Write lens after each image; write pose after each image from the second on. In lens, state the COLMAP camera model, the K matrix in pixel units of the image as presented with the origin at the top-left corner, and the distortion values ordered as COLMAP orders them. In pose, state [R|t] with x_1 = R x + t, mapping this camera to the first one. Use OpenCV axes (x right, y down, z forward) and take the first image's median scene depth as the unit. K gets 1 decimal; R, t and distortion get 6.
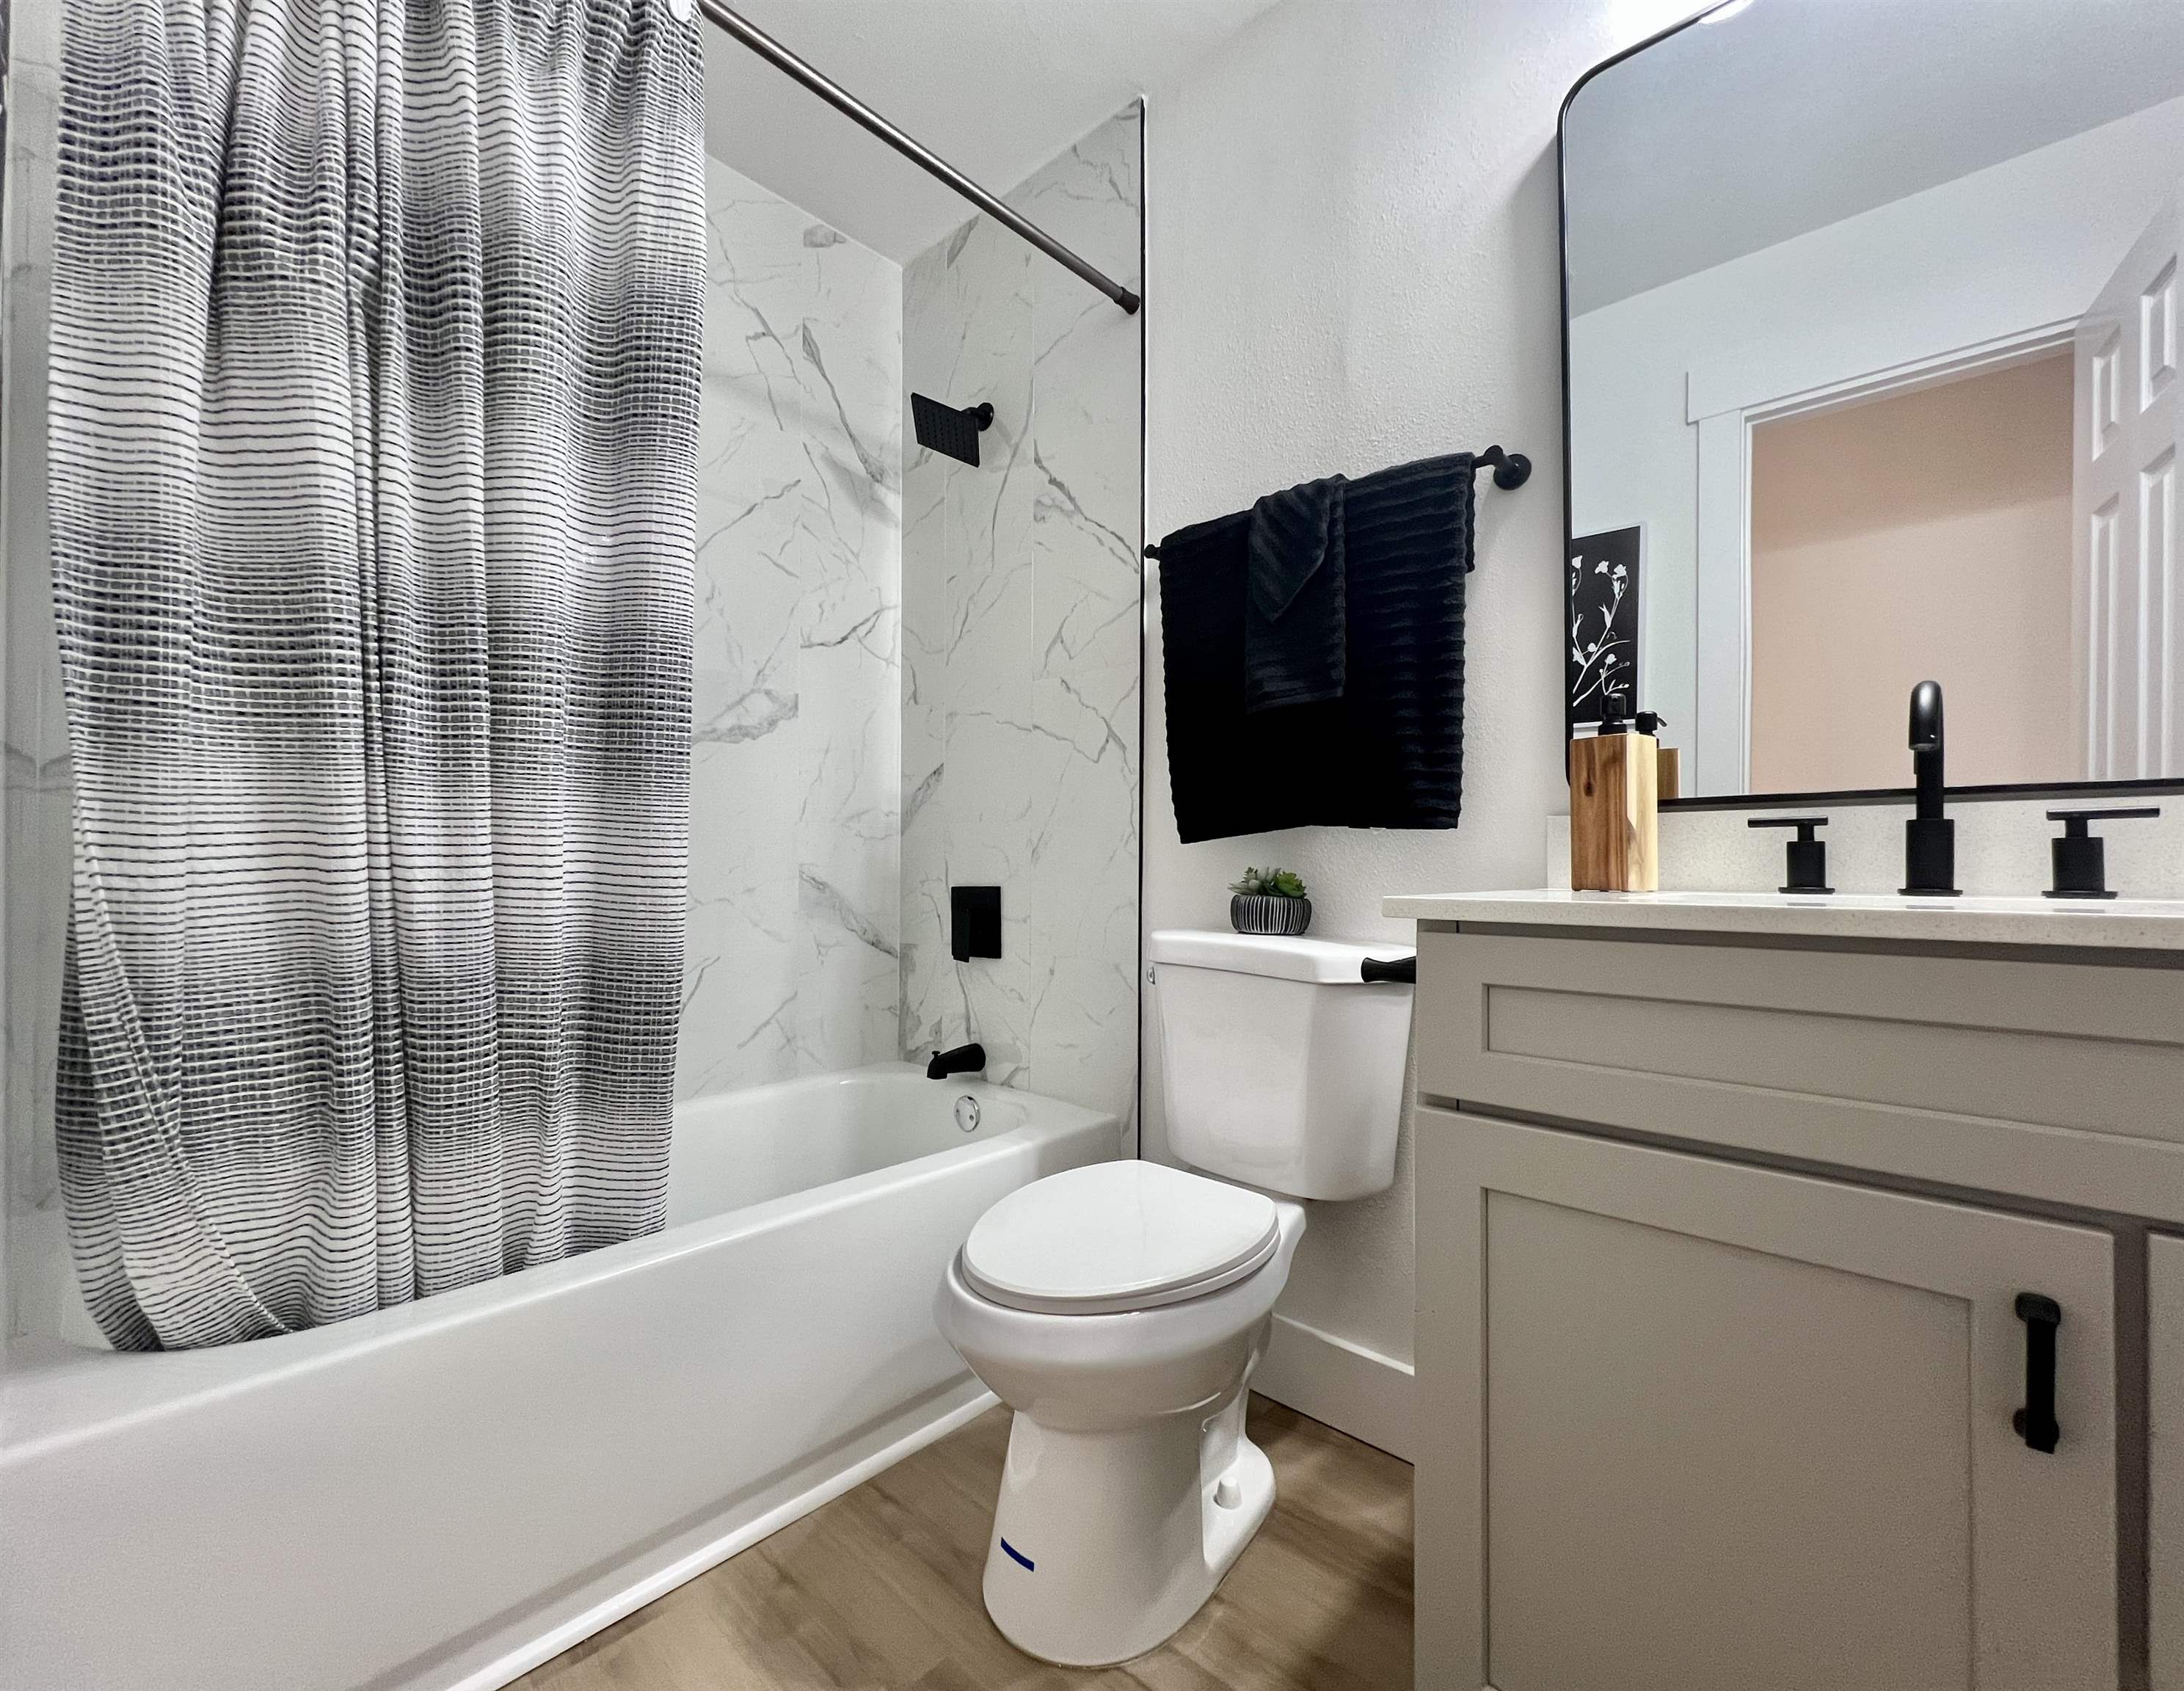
lens RADIAL K [[920.1, 0, 1093.2], [0, 920.1, 859.4], [0, 0, 1]] dist [-0.045827, -0.000087]
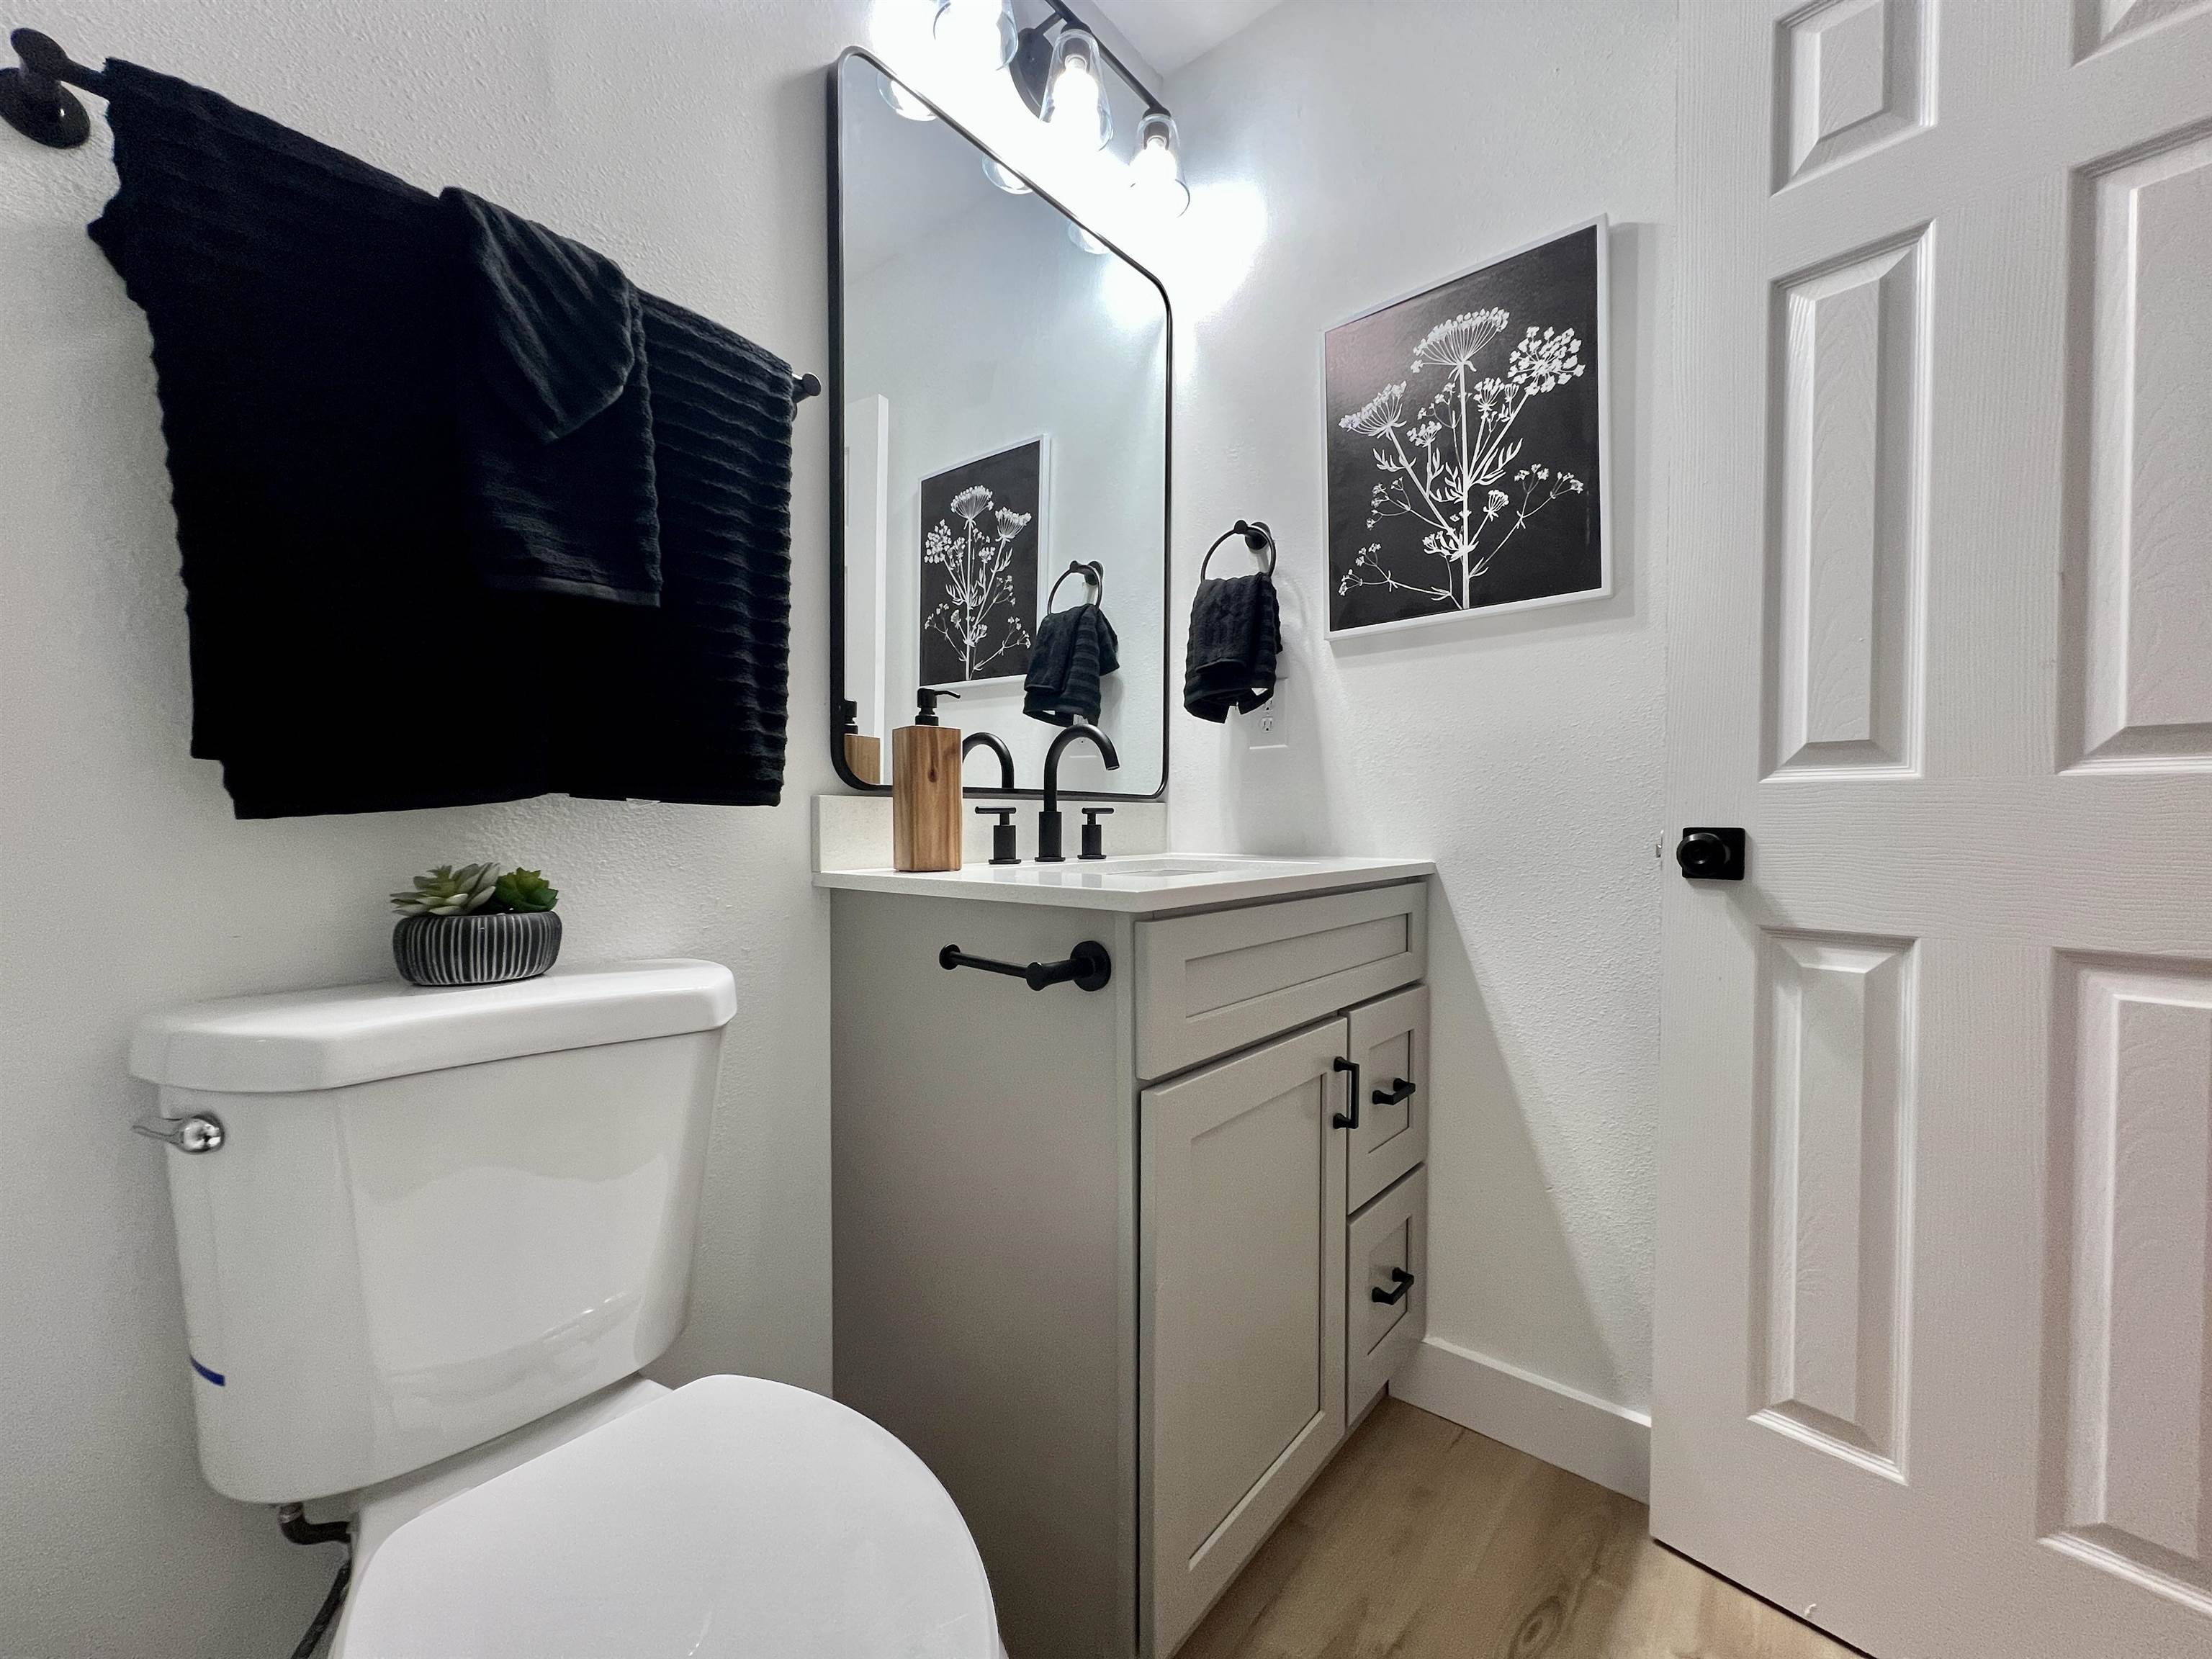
lens RADIAL K [[874.4, 0, 1106.0], [0, 874.4, 829.5], [0, 0, 1]] dist [0.000360, -0.011060]
pose [[-0.048293, -0.012149, 0.998759, -0.482581], [-0.010132, 0.999881, 0.011672, -0.028423], [-0.998782, -0.009556, -0.048410, 0.847728]]
